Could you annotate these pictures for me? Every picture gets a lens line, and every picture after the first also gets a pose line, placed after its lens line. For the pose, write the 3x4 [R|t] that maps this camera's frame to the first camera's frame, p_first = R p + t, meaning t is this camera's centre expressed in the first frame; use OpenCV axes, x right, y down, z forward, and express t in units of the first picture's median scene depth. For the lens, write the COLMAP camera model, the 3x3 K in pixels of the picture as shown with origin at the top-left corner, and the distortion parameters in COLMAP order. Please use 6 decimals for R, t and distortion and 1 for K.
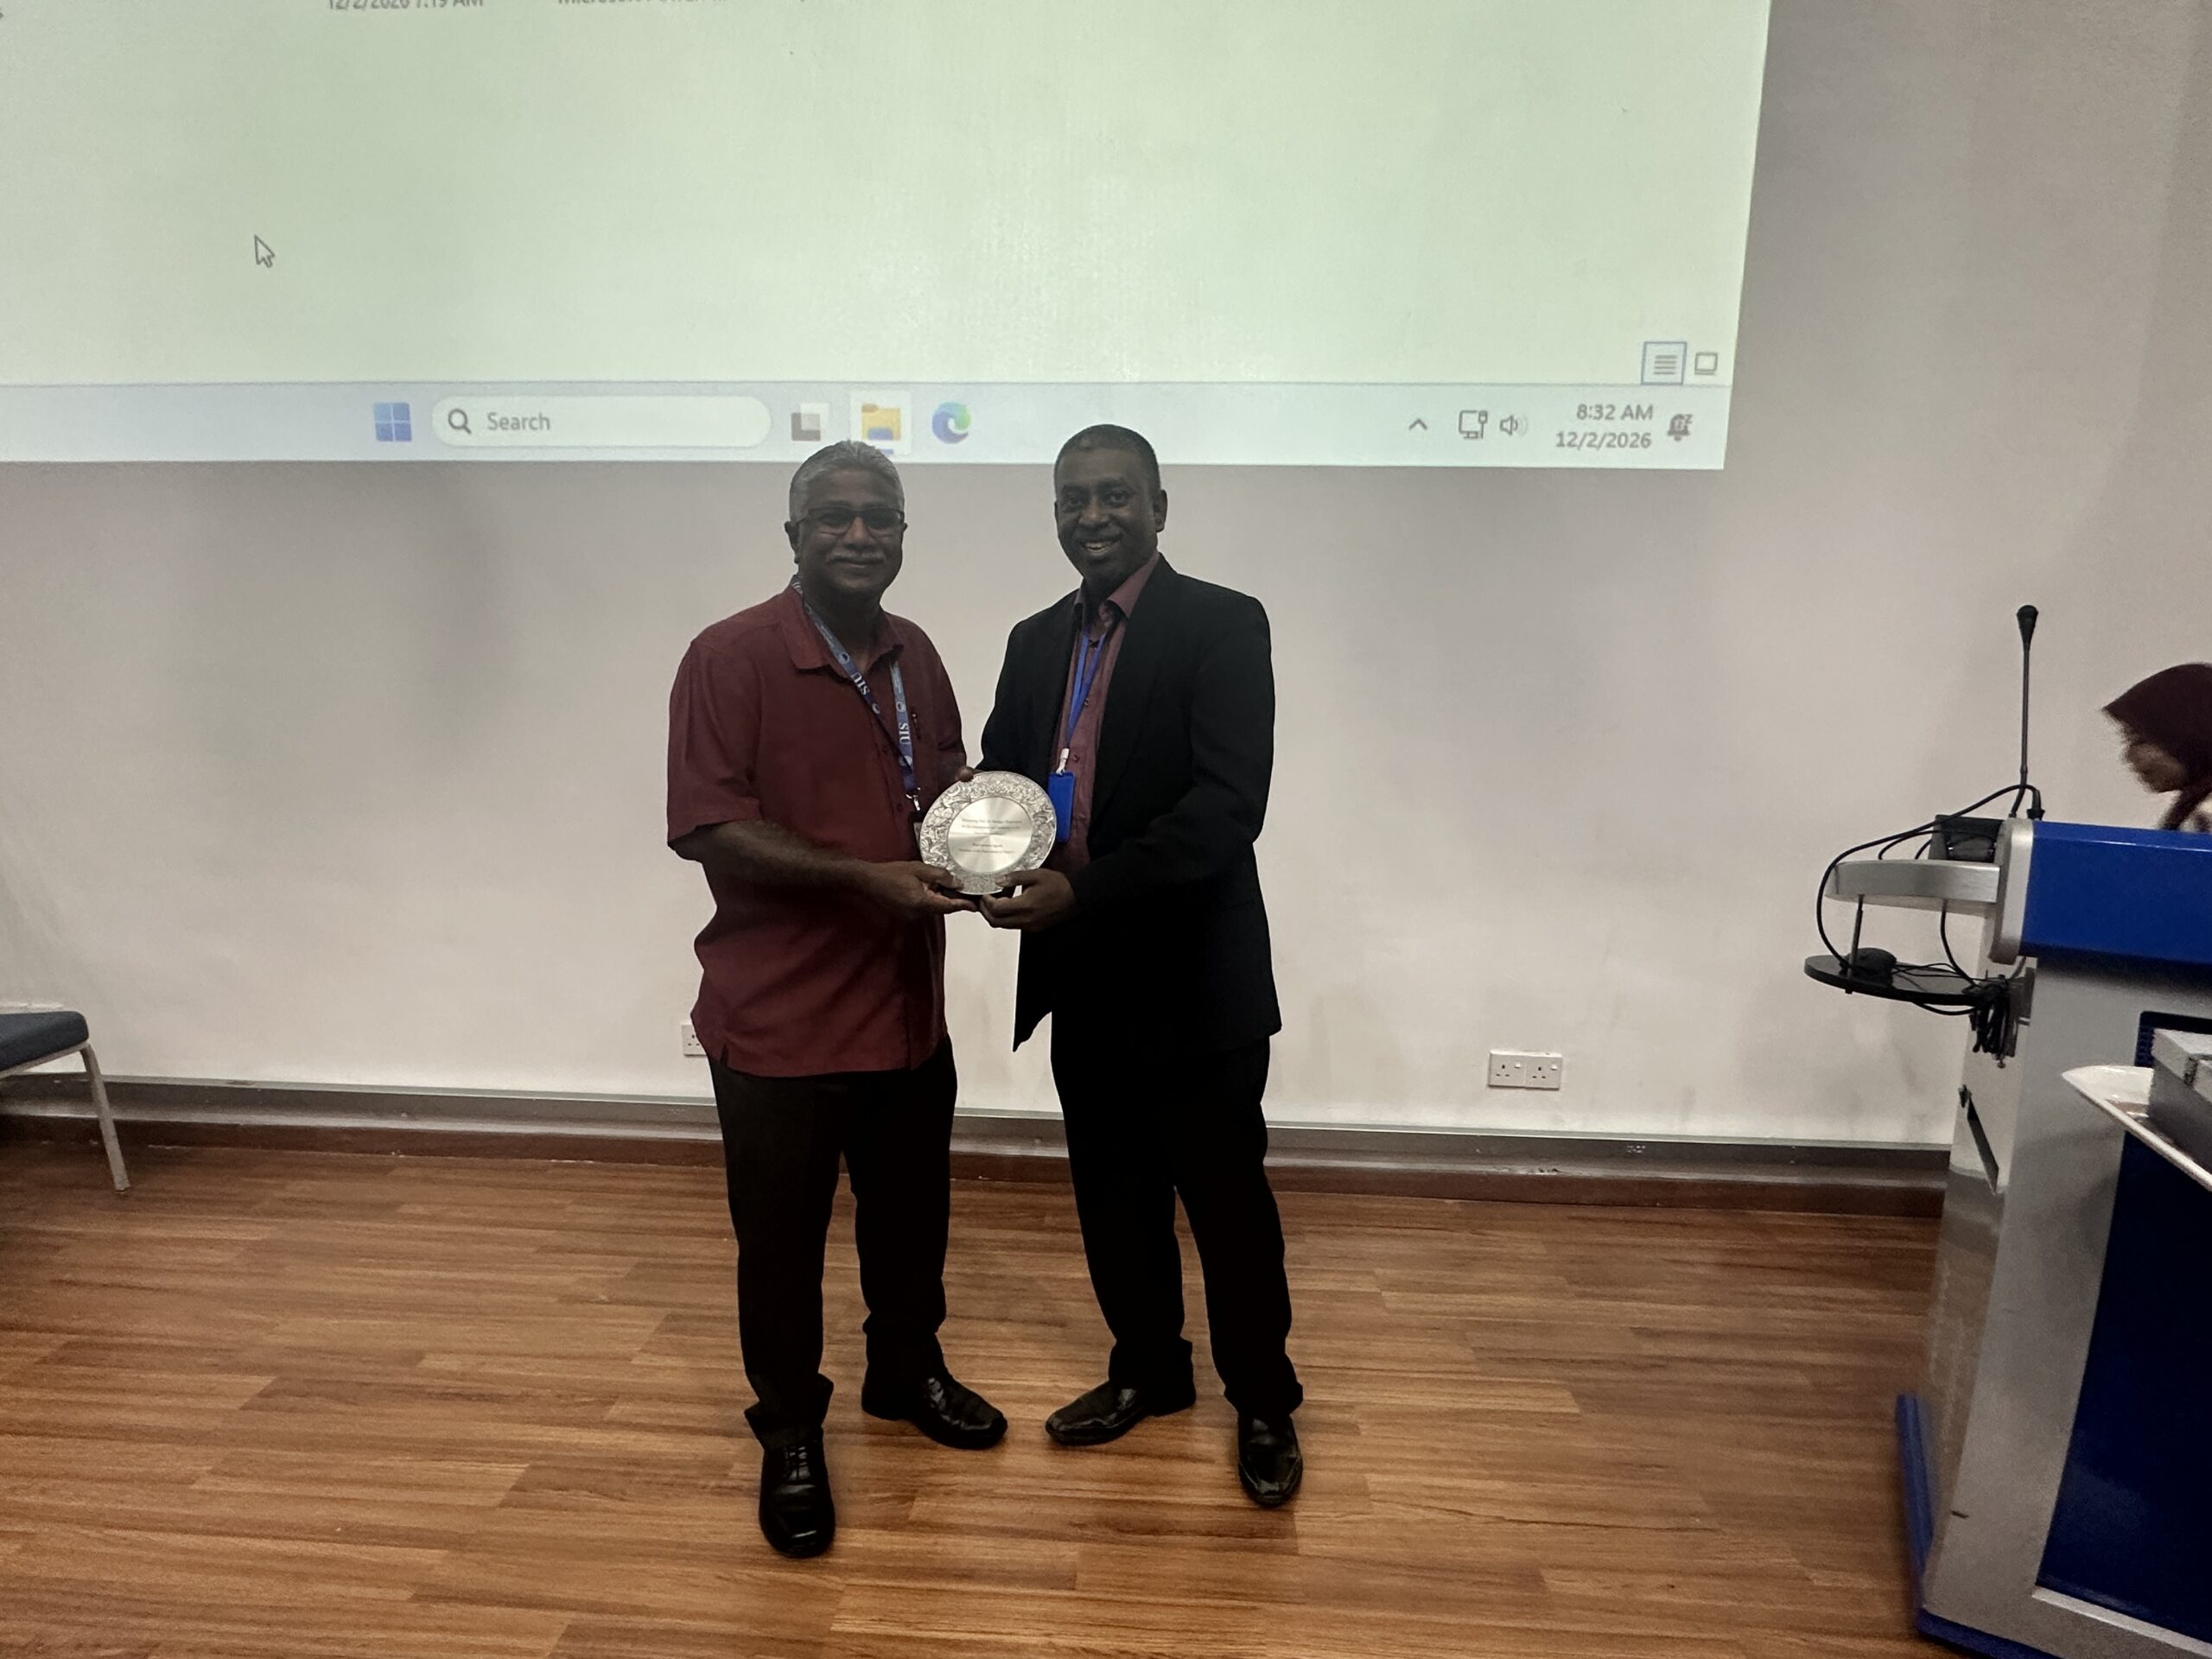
lens RADIAL K [[1168.7, 0, 1100.6], [0, 1168.7, 834.7], [0, 0, 1]] dist [-0.001839, -0.000220]
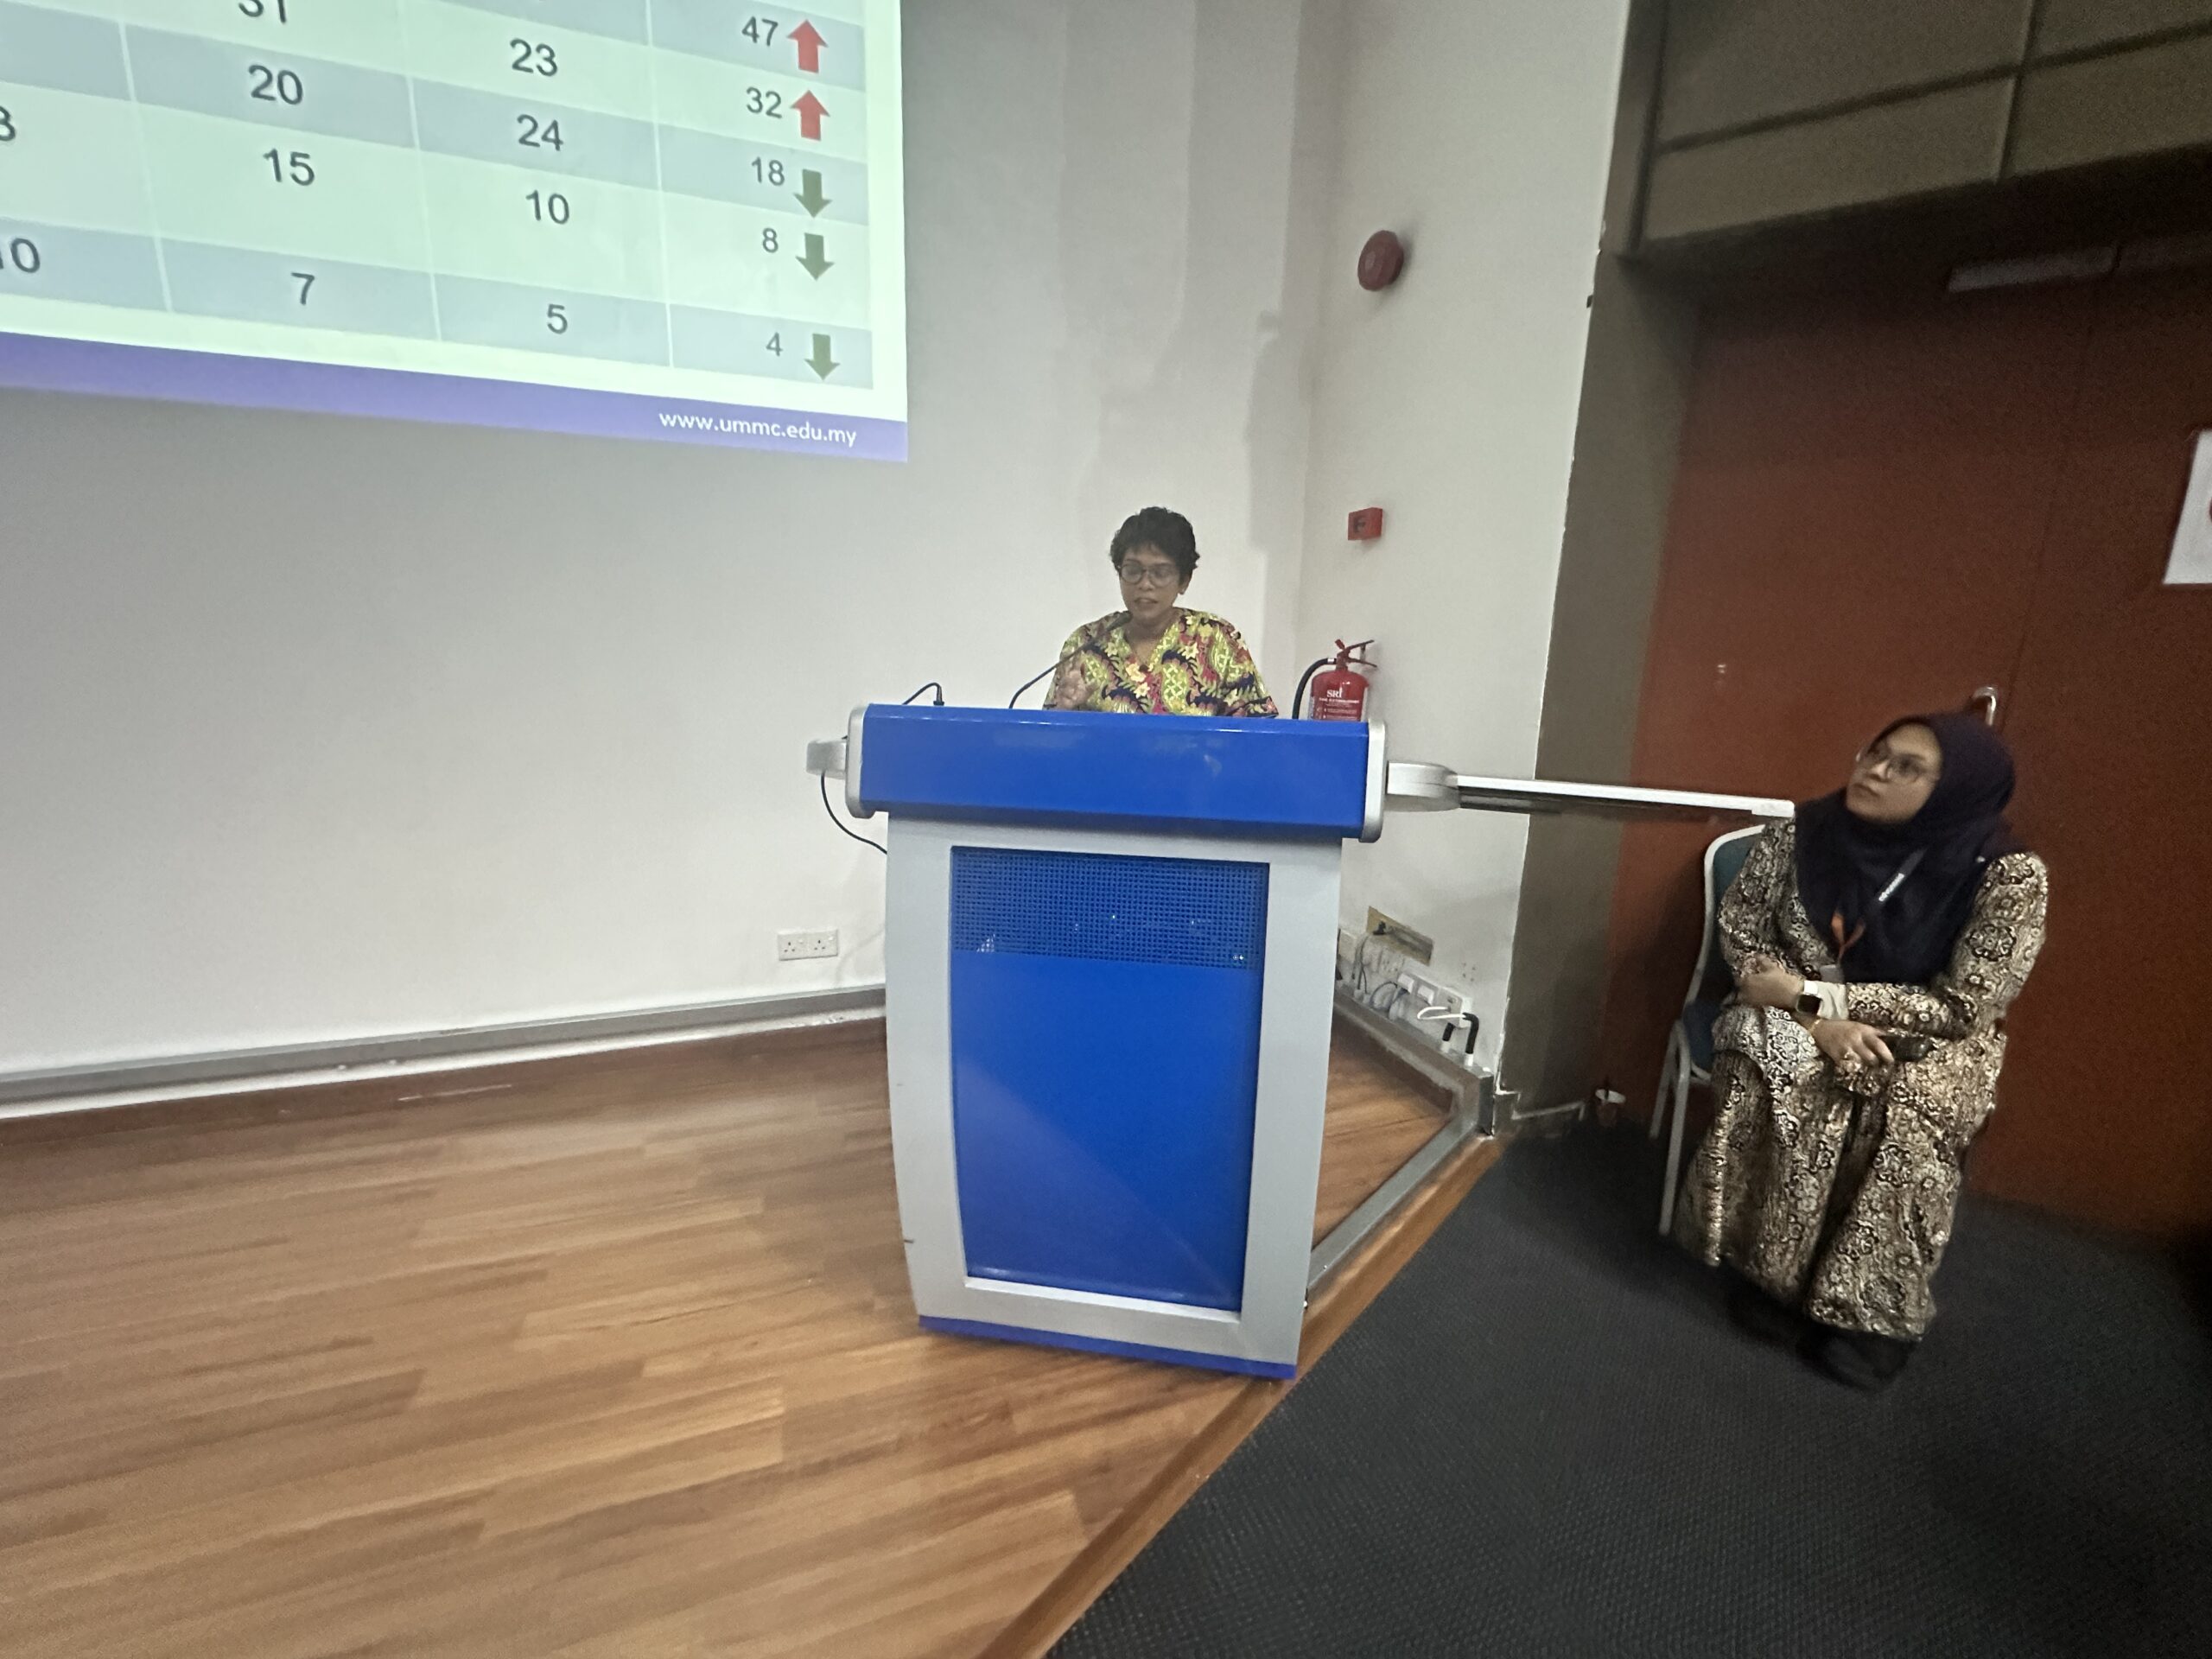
lens RADIAL K [[882.1, 0, 1103.1], [0, 882.1, 825.7], [0, 0, 1]] dist [-0.002278, 0.000243]
pose [[0.923818, -0.074941, 0.375425, 0.358770], [0.056561, 0.996609, 0.059758, 0.041431], [-0.378630, -0.033972, 0.924924, 0.007968]]
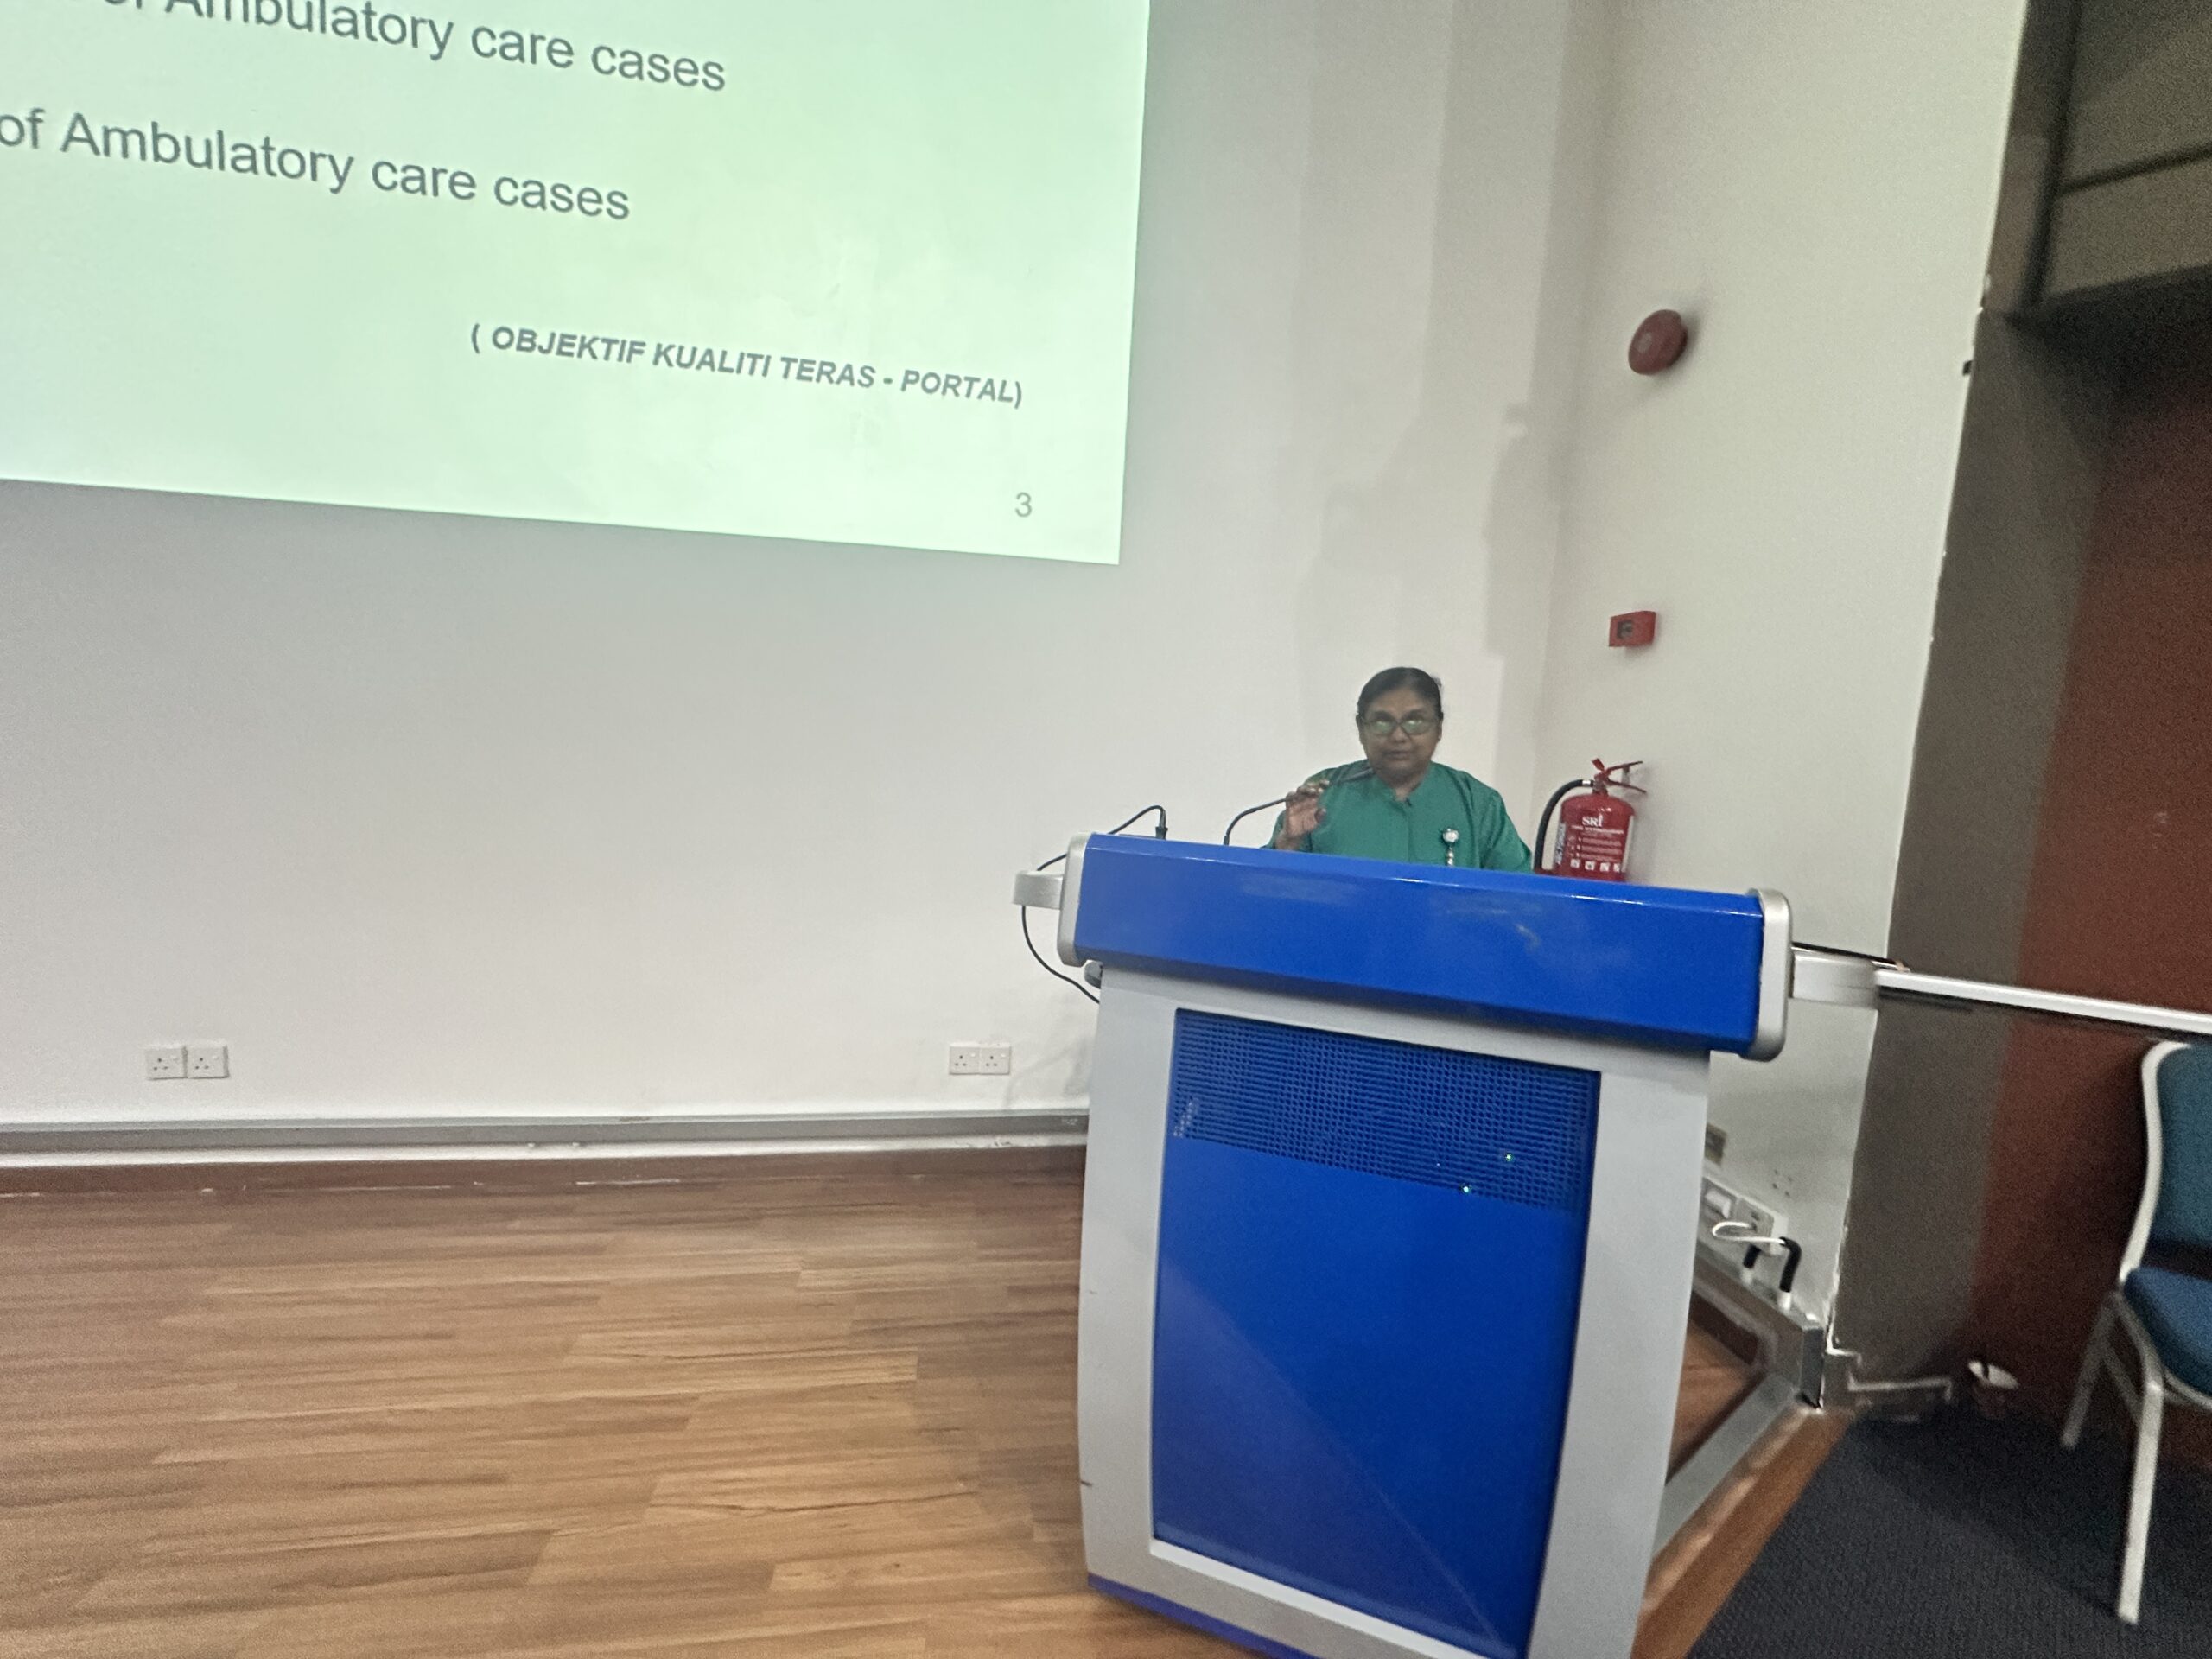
lens RADIAL K [[882.1, 0, 1103.1], [0, 882.1, 825.7], [0, 0, 1]] dist [-0.002278, 0.000243]
pose [[0.978551, 0.010056, 0.205757, 0.345702], [0.000103, 0.998784, -0.049305, 0.011422], [-0.206003, 0.048269, 0.977360, 0.105119]]
